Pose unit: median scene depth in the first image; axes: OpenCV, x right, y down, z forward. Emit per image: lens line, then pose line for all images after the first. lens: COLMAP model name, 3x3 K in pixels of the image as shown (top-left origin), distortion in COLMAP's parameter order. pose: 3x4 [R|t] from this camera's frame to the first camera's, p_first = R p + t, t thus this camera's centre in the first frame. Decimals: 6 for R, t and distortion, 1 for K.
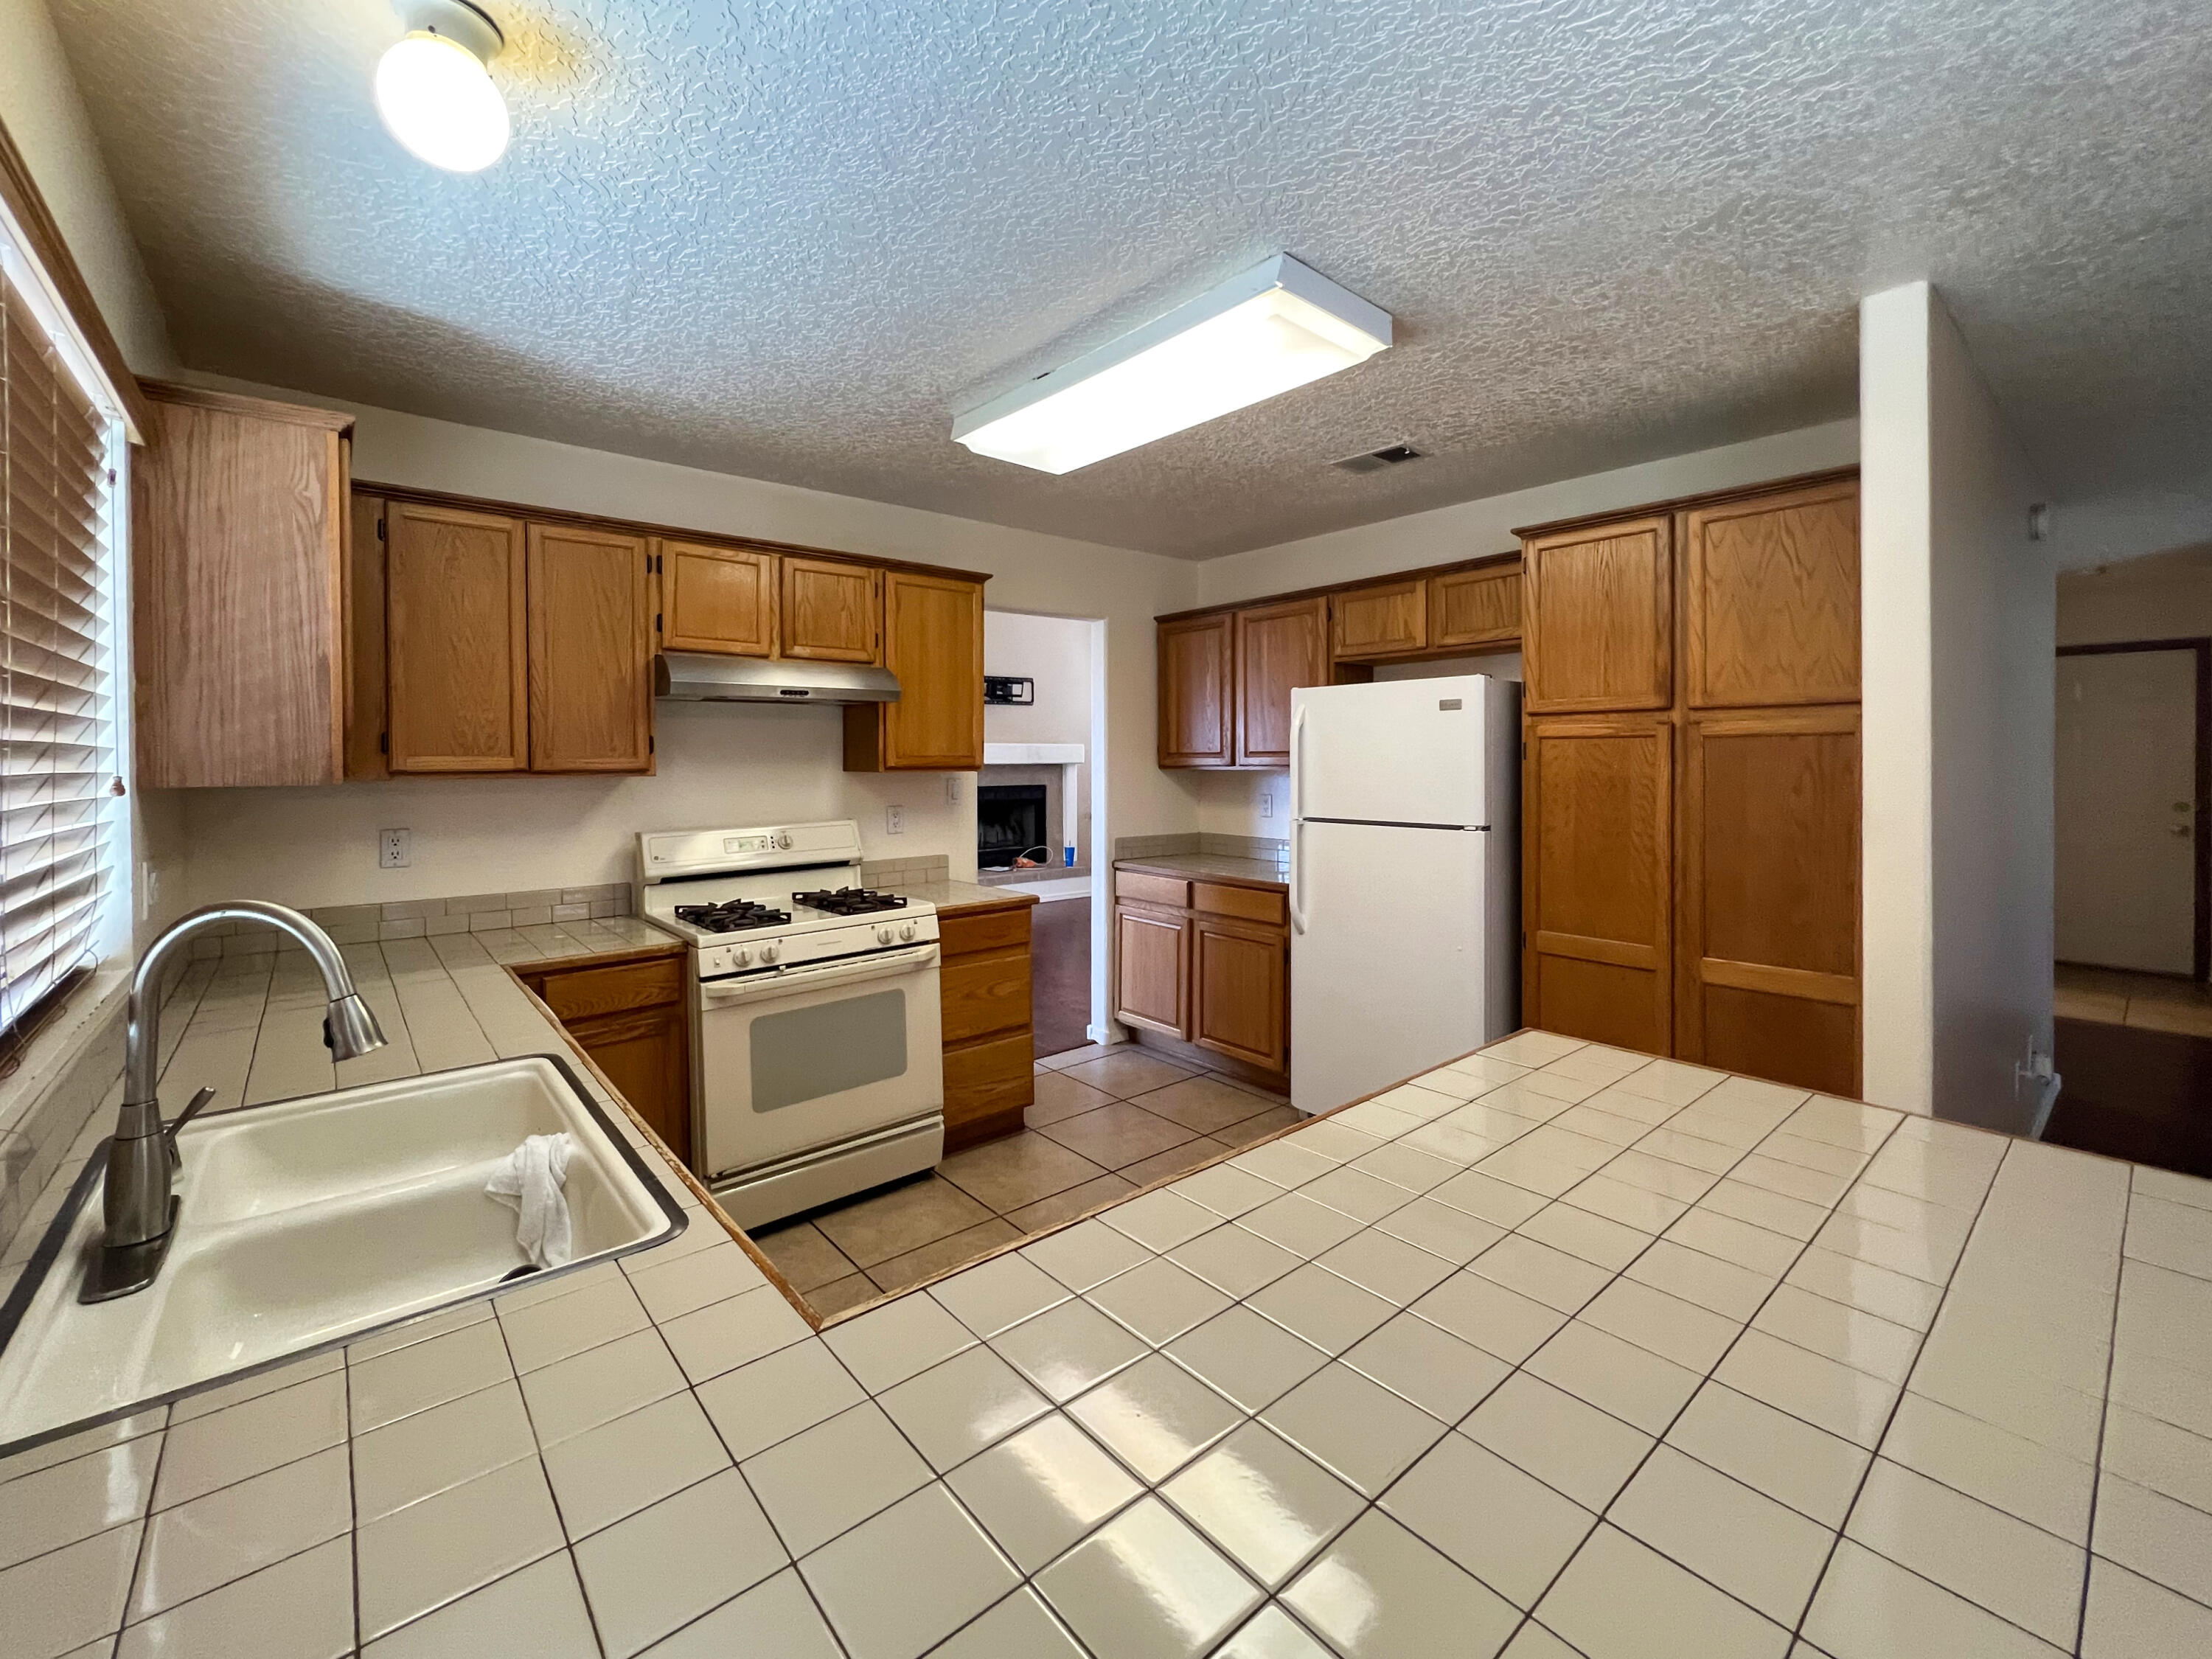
lens RADIAL K [[901.8, 0, 1096.5], [0, 901.8, 782.3], [0, 0, 1]] dist [0.000133, 0.000100]
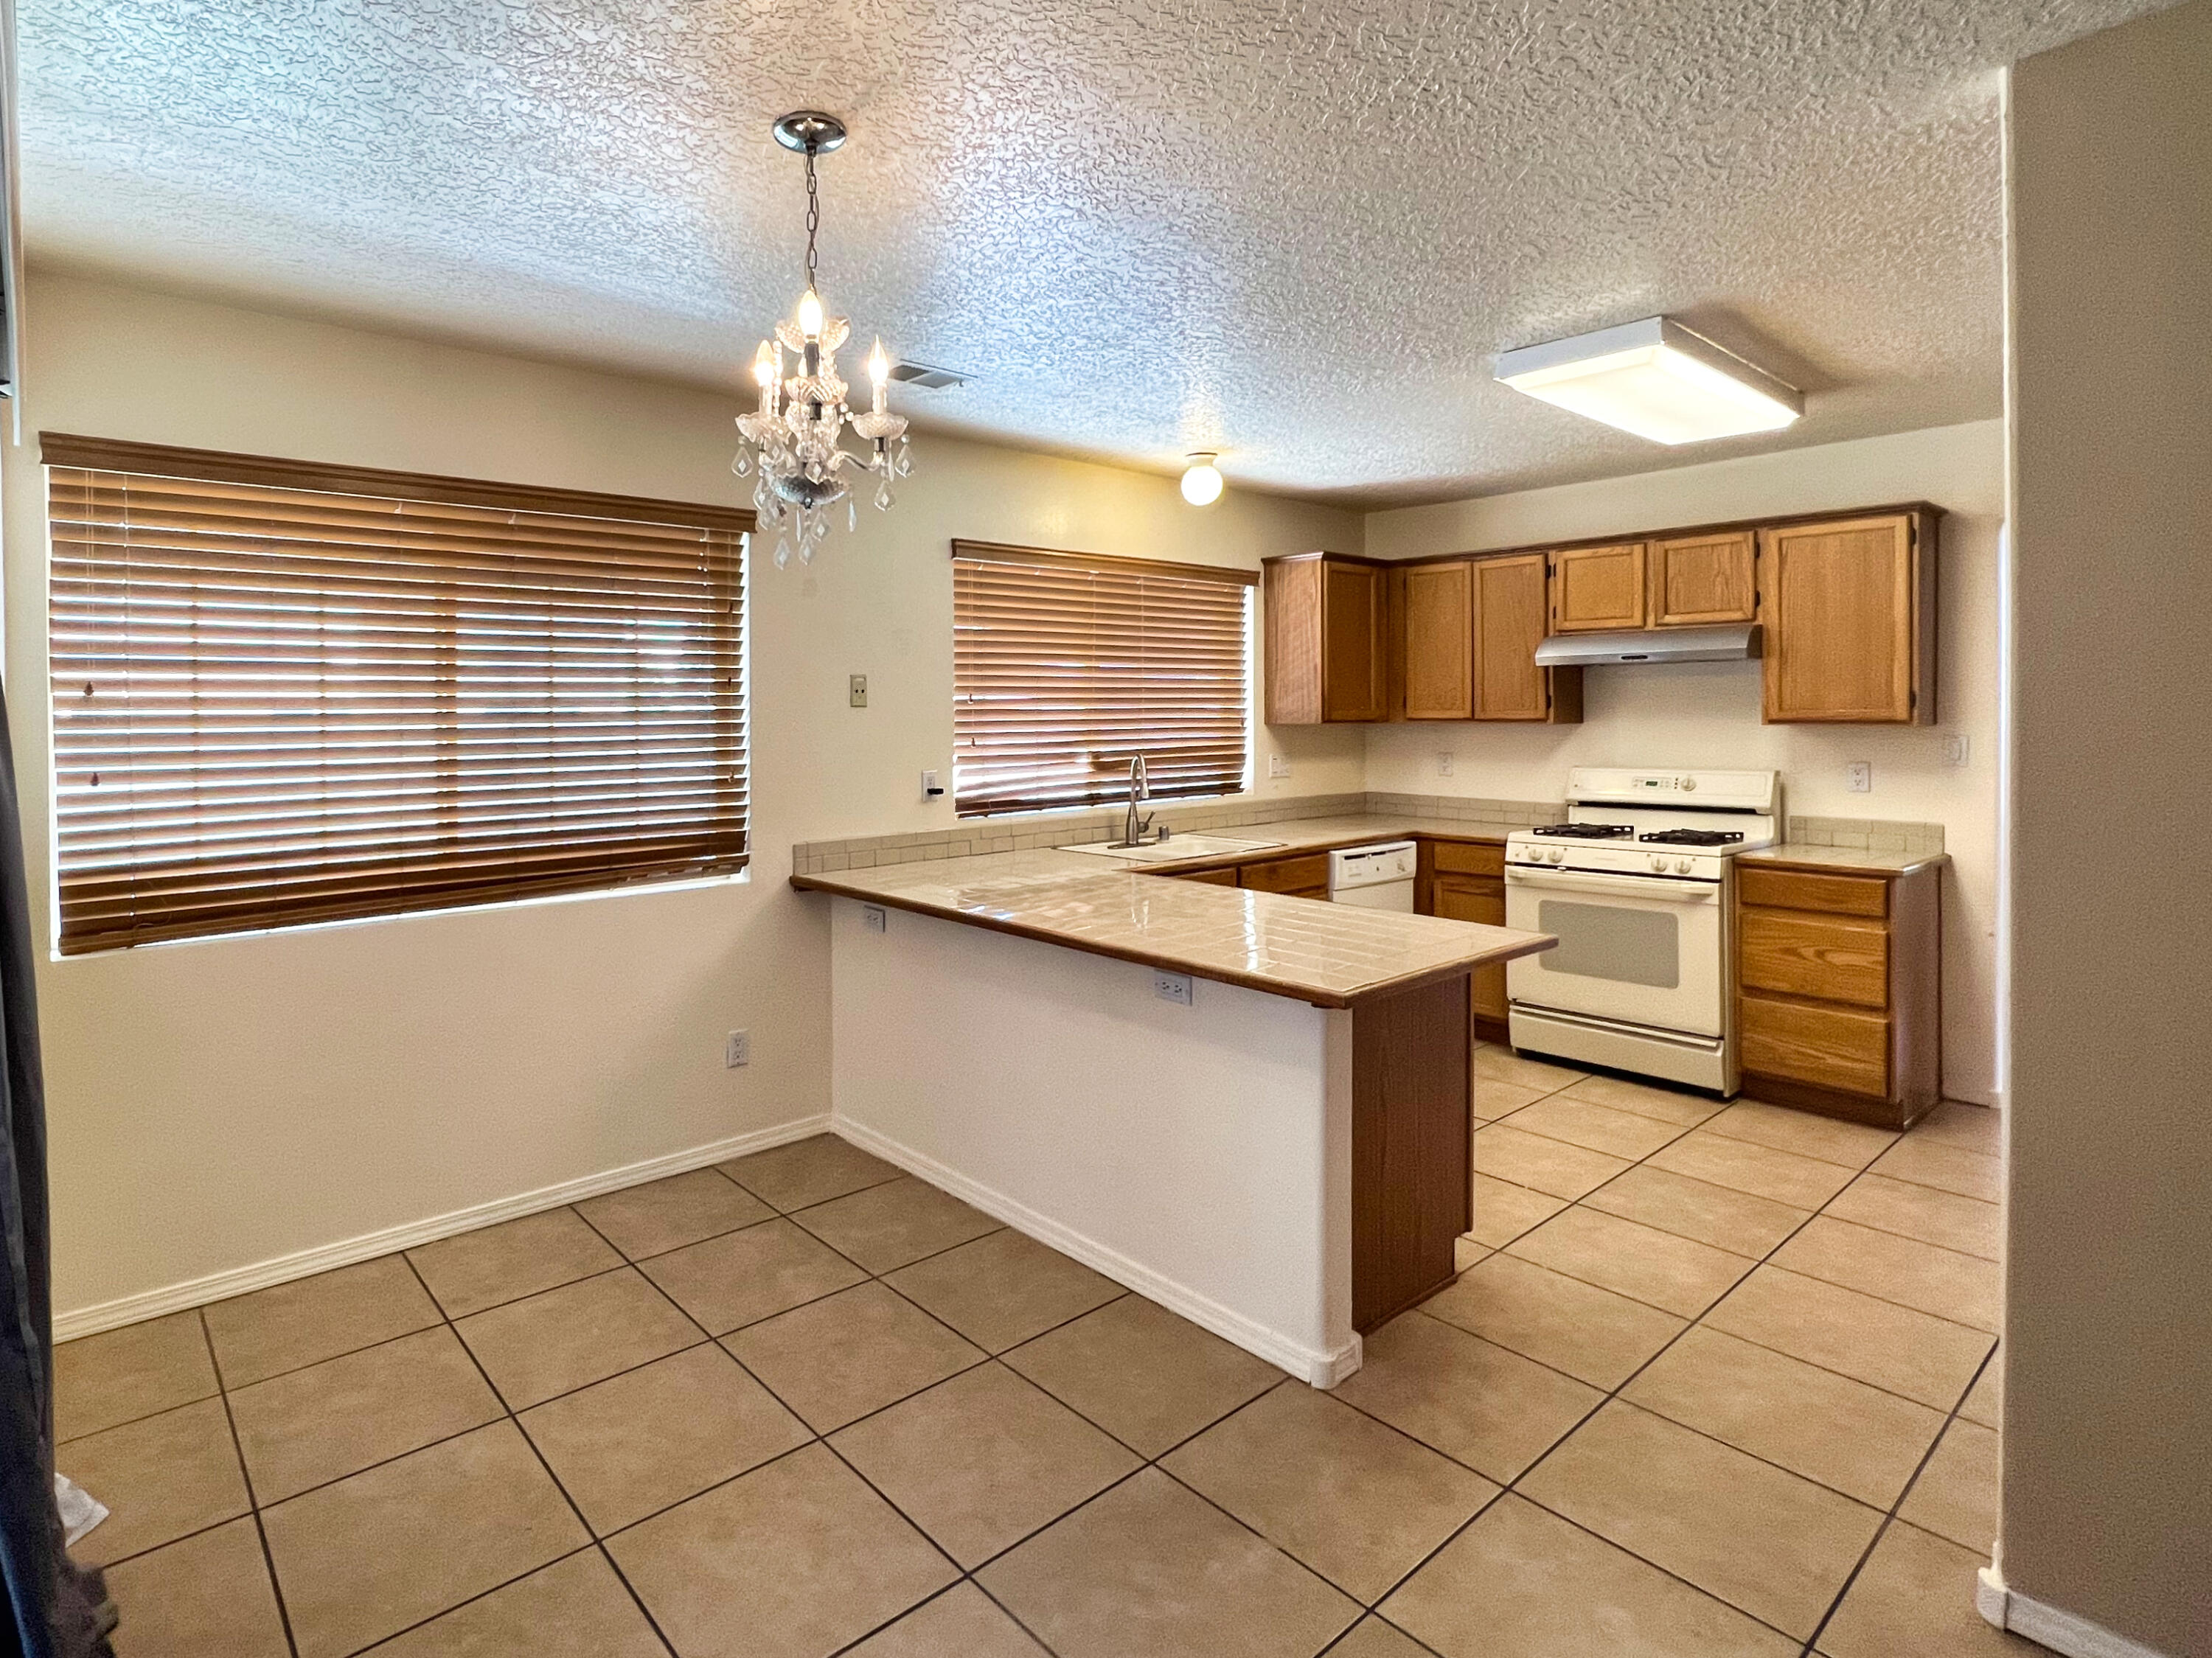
lens RADIAL K [[901.7, 0, 1096.5], [0, 901.7, 781.8], [0, 0, 1]] dist [0.000133, 0.000100]
pose [[0.140208, 0.075562, -0.987235, 0.786594], [-0.026061, 0.997020, 0.072610, -0.000978], [0.989779, 0.015548, 0.141760, 0.111968]]
